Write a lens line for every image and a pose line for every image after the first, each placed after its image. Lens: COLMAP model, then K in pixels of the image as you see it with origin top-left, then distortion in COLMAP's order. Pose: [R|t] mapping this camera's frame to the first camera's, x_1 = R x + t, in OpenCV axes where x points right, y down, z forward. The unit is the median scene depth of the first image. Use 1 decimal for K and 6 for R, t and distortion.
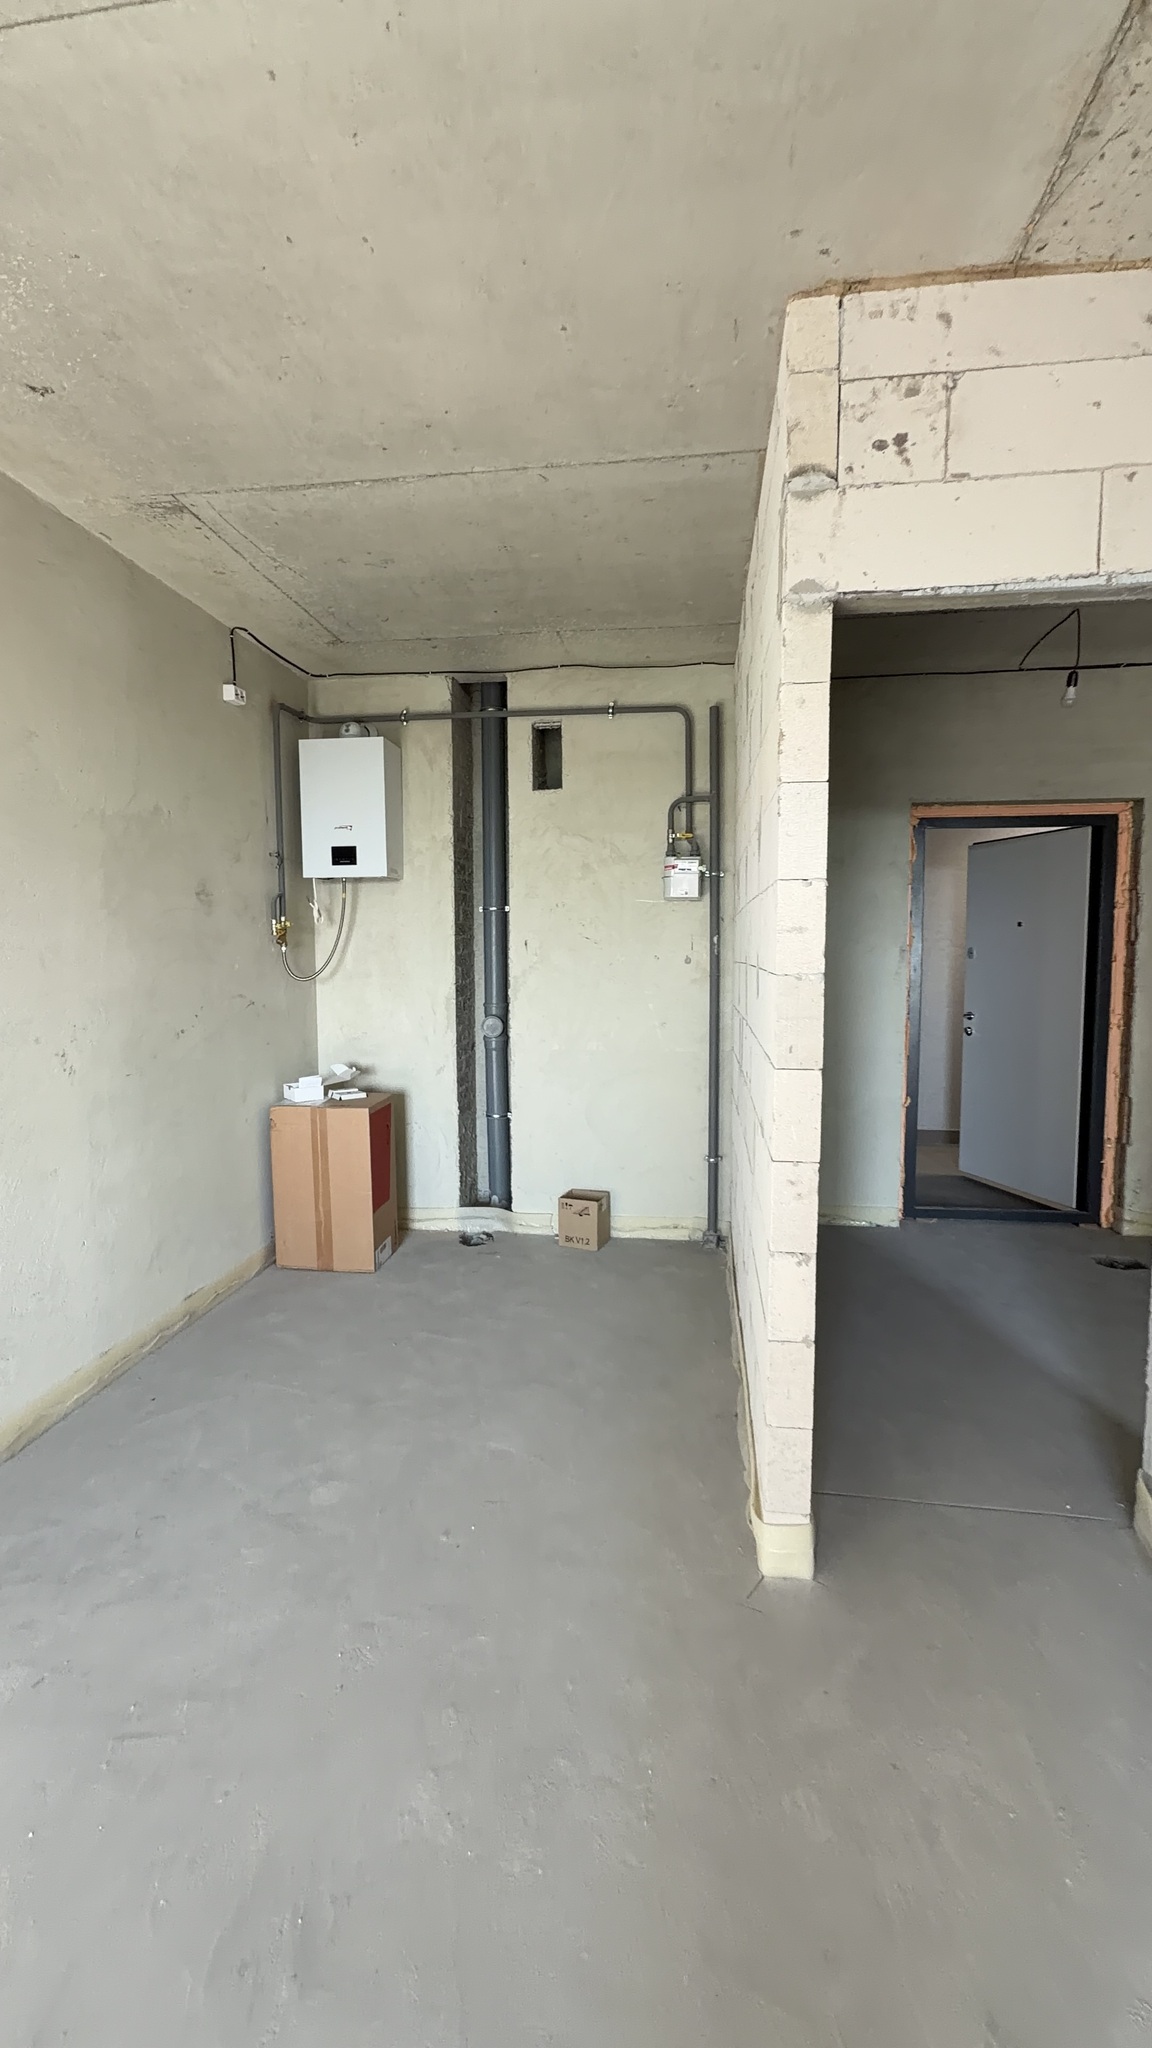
lens RADIAL K [[894.6, 0, 576.0], [0, 894.6, 1024.0], [0, 0, 1]] dist [-0.031704, 0.033424]
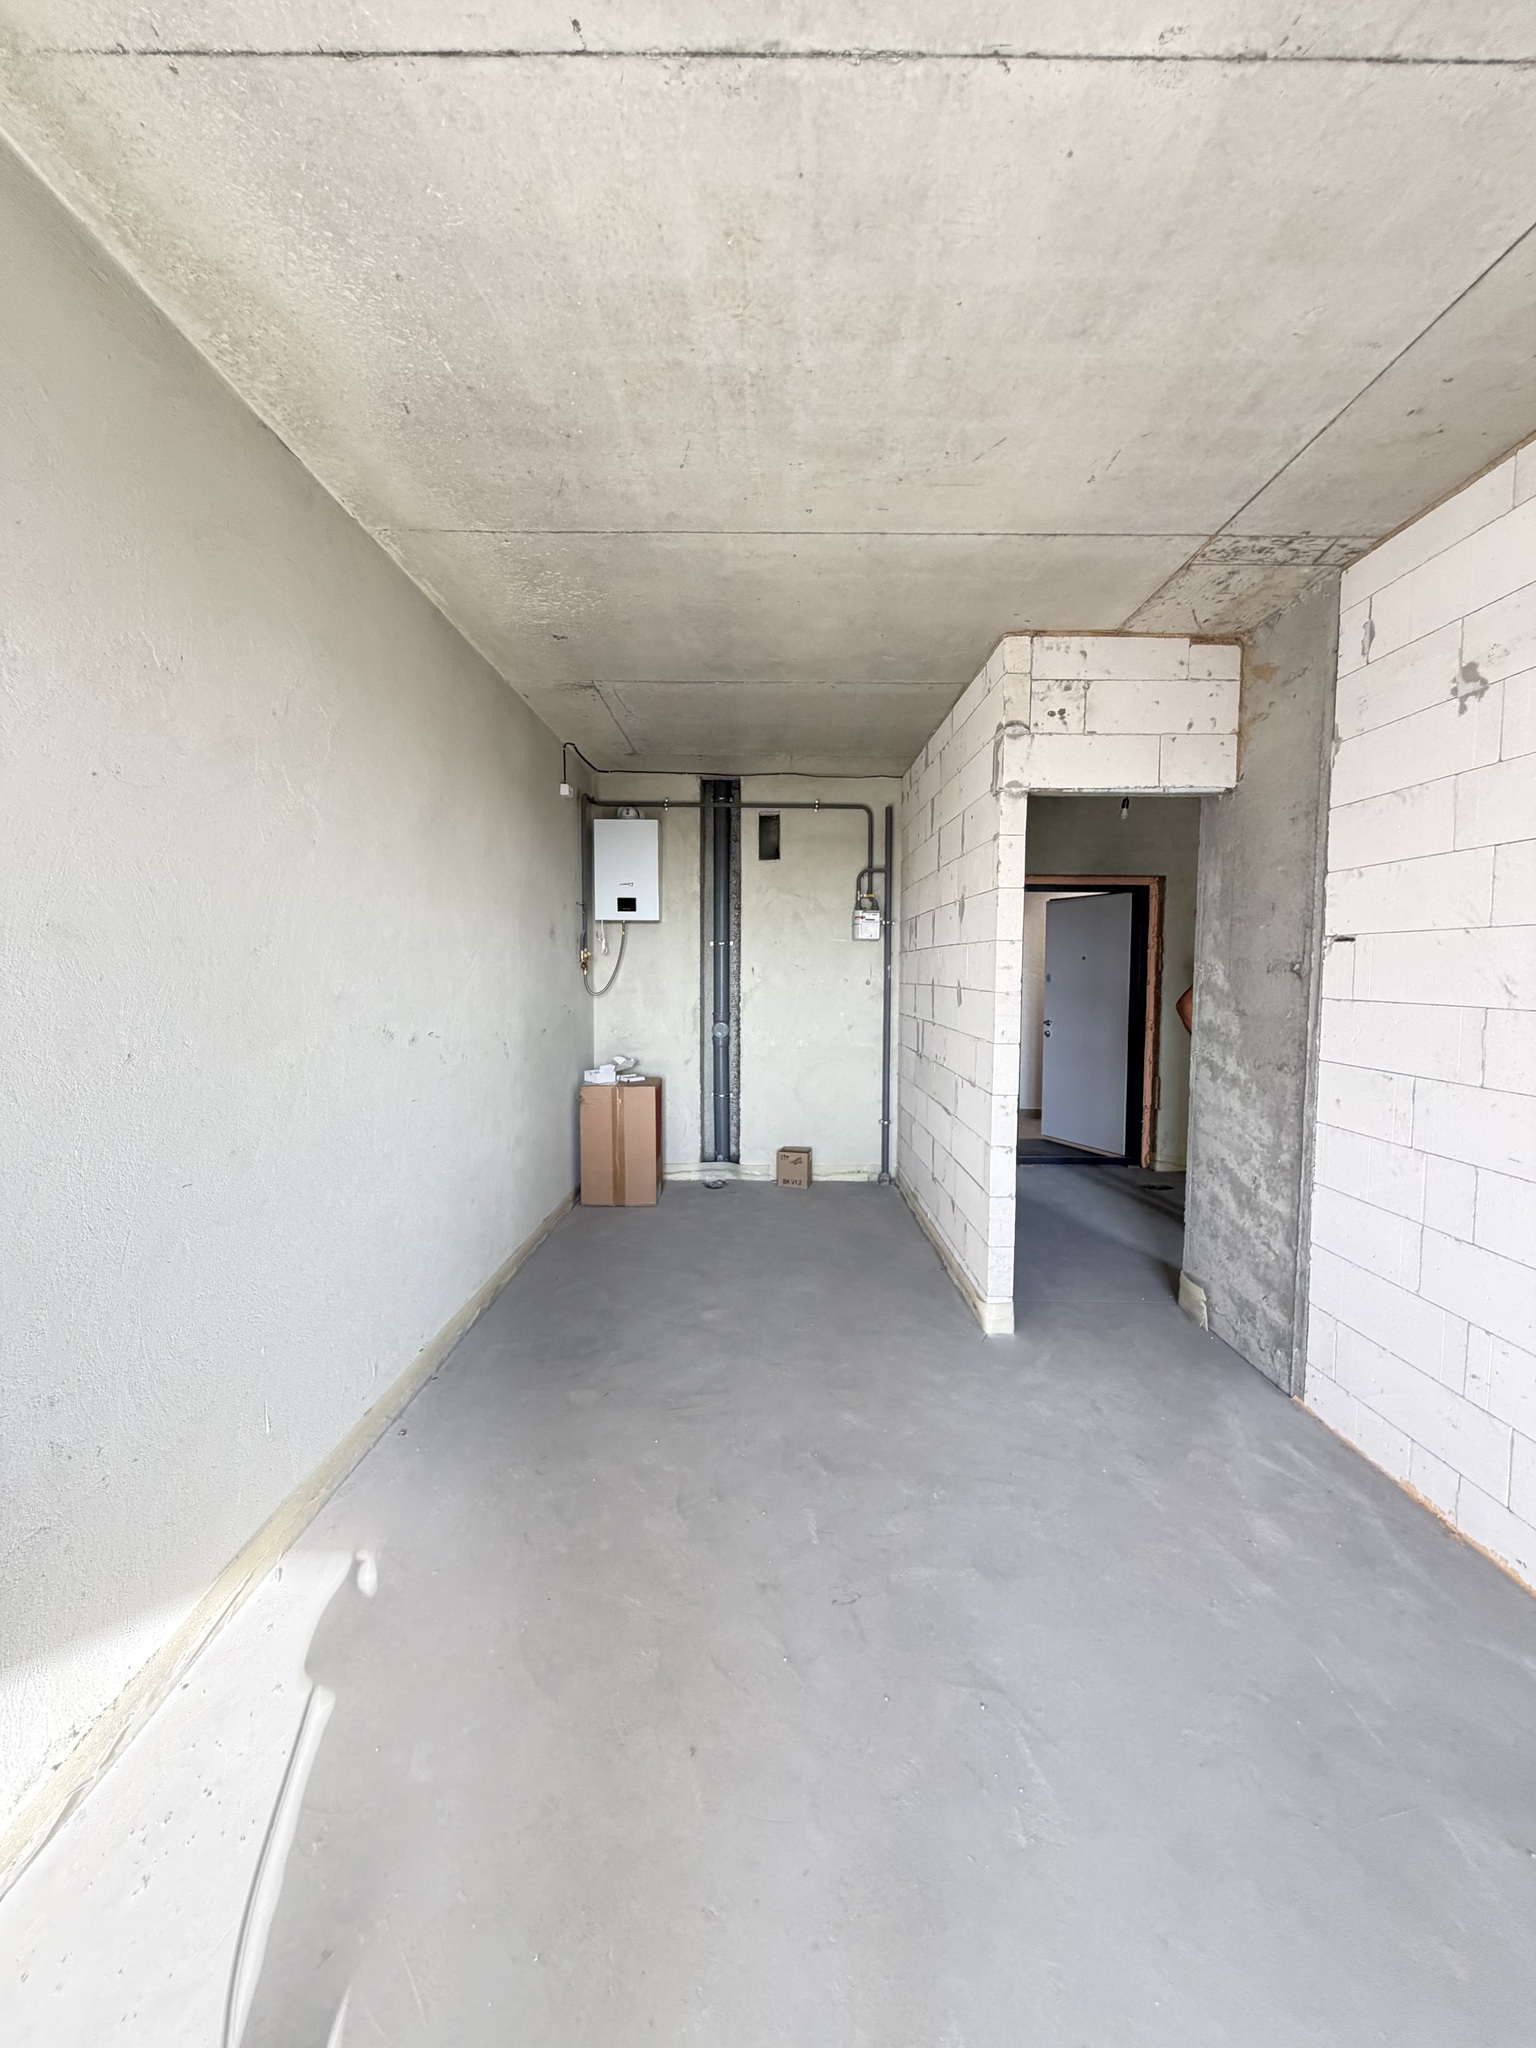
lens RADIAL K [[822.0, 0, 765.9], [0, 822.0, 1016.2], [0, 0, 1]] dist [-0.000307, 0.000062]
pose [[0.990940, 0.001374, 0.134301, -0.215755], [0.002284, 0.999631, -0.027078, 0.017988], [-0.134289, 0.027139, 0.990571, -0.278125]]
